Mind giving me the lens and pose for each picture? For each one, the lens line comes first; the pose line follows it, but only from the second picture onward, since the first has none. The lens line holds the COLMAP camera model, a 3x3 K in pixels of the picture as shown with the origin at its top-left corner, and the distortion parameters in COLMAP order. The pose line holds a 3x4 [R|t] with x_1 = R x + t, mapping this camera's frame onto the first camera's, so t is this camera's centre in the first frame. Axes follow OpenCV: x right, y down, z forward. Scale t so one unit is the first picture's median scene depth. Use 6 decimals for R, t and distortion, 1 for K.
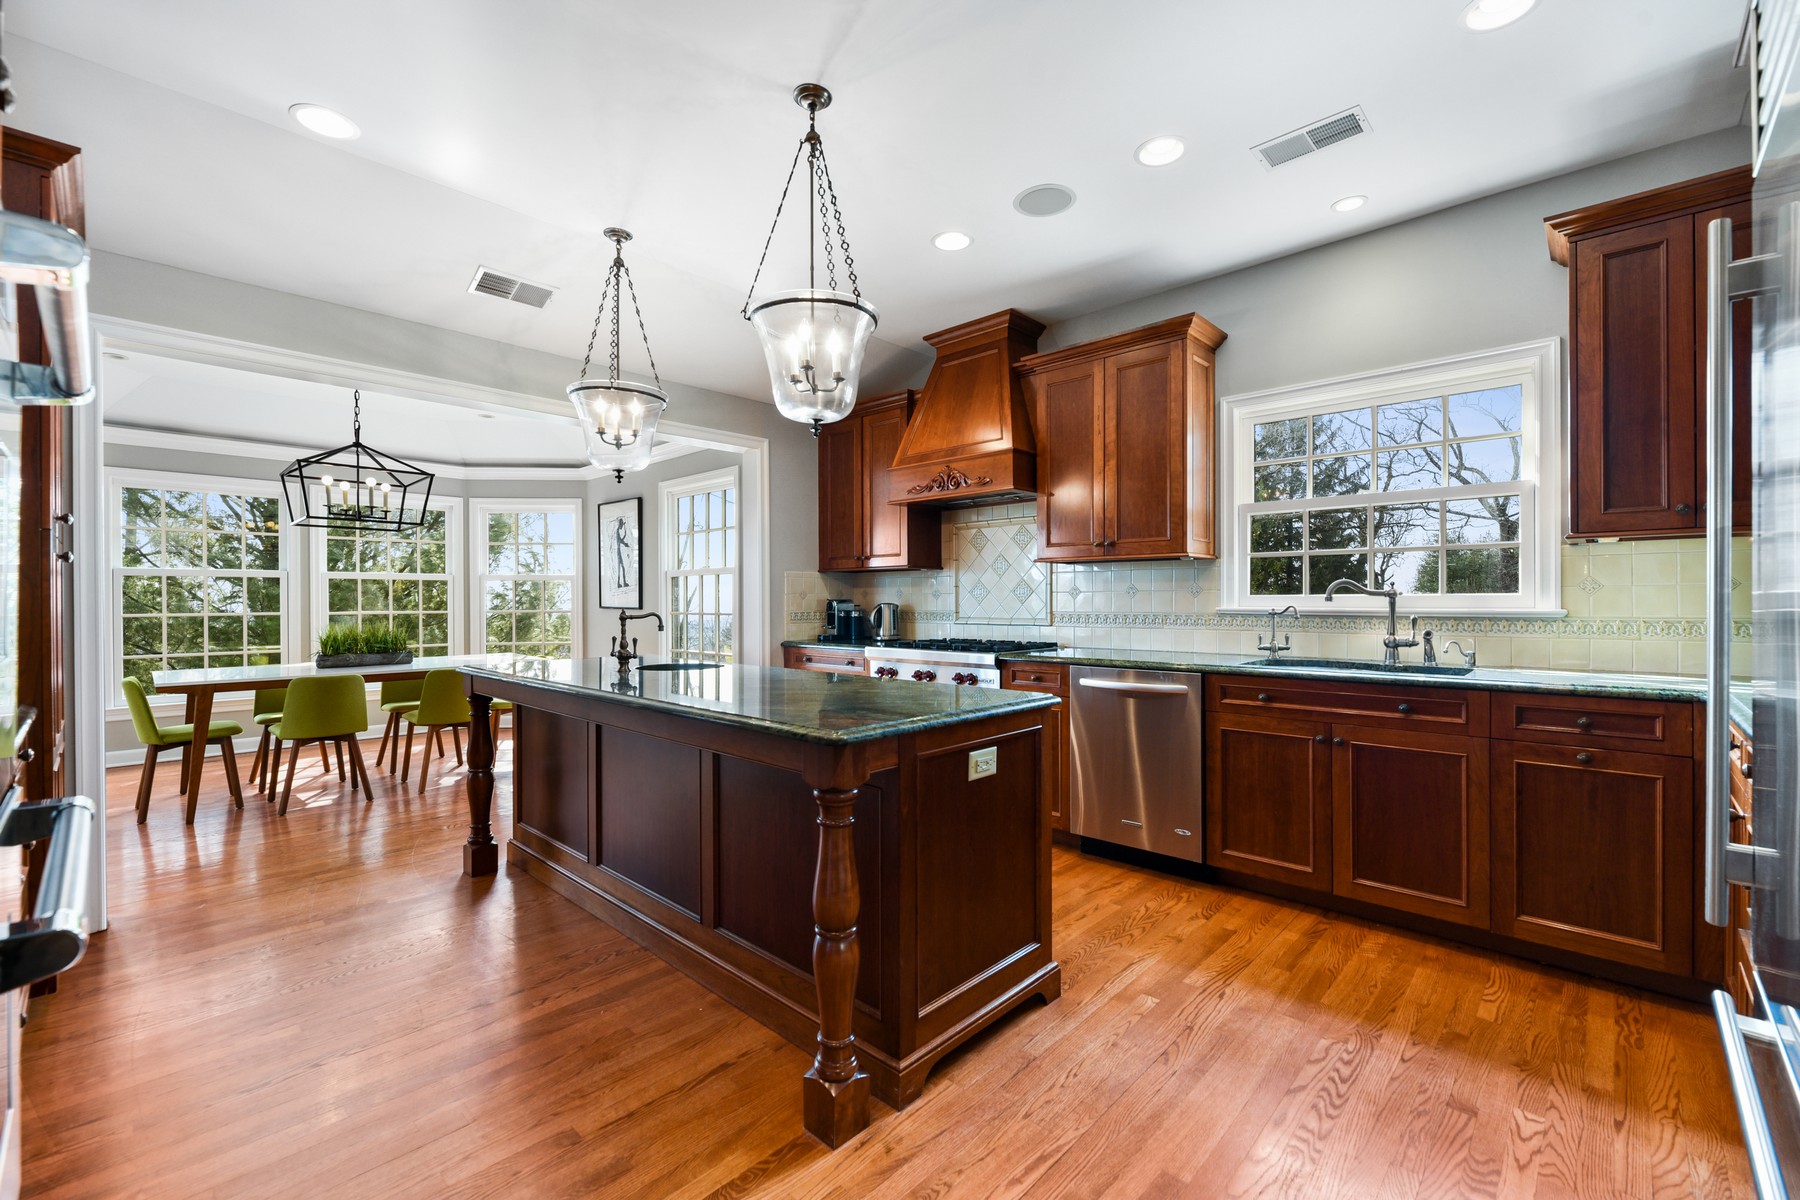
lens RADIAL K [[754.6, 0, 902.5], [0, 754.6, 598.3], [0, 0, 1]] dist [-0.000073, -0.000012]
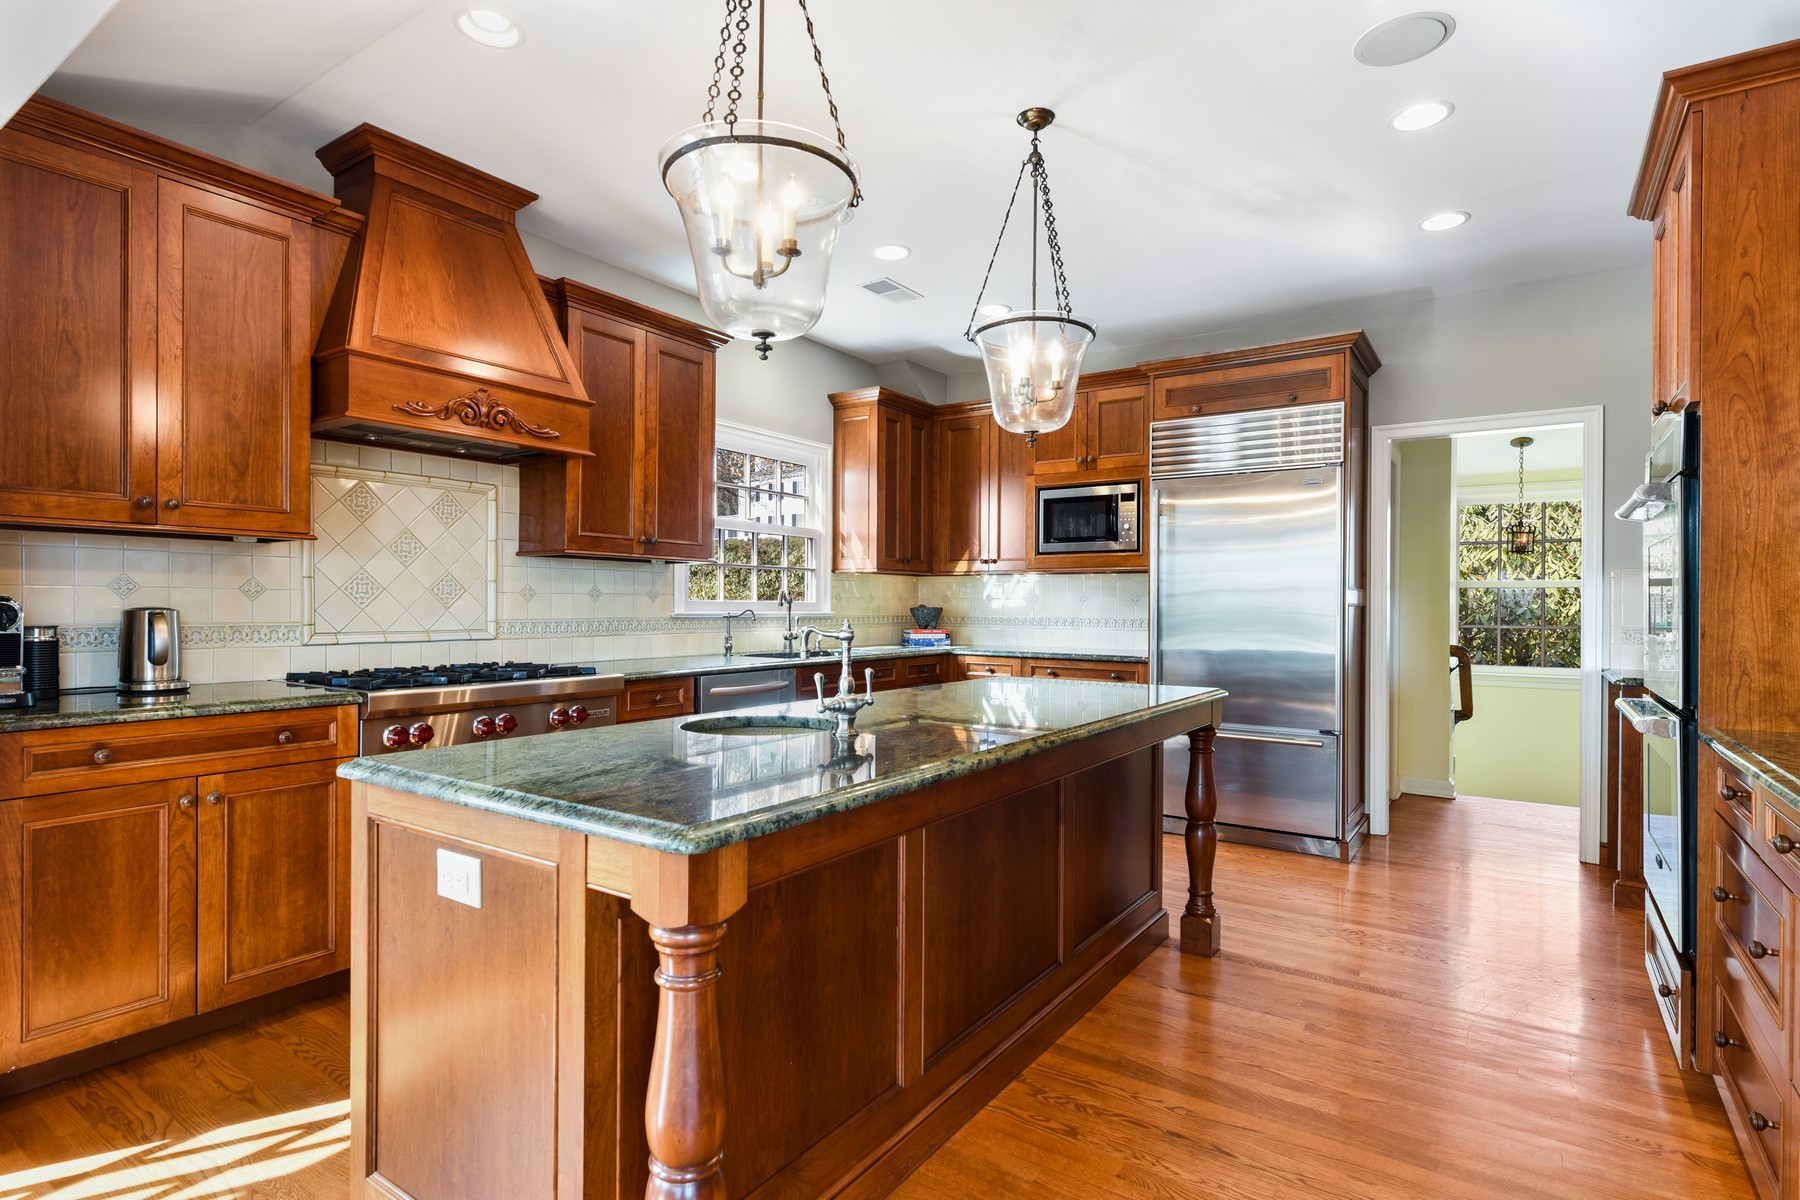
lens RADIAL K [[910.9, 0, 901.3], [0, 910.9, 608.0], [0, 0, 1]] dist [0.001662, 0.000076]
pose [[-0.159325, 0.005546, 0.987211, -0.874110], [-0.000168, 0.999984, -0.005645, 0.014268], [-0.987226, -0.001066, -0.159321, 0.916334]]
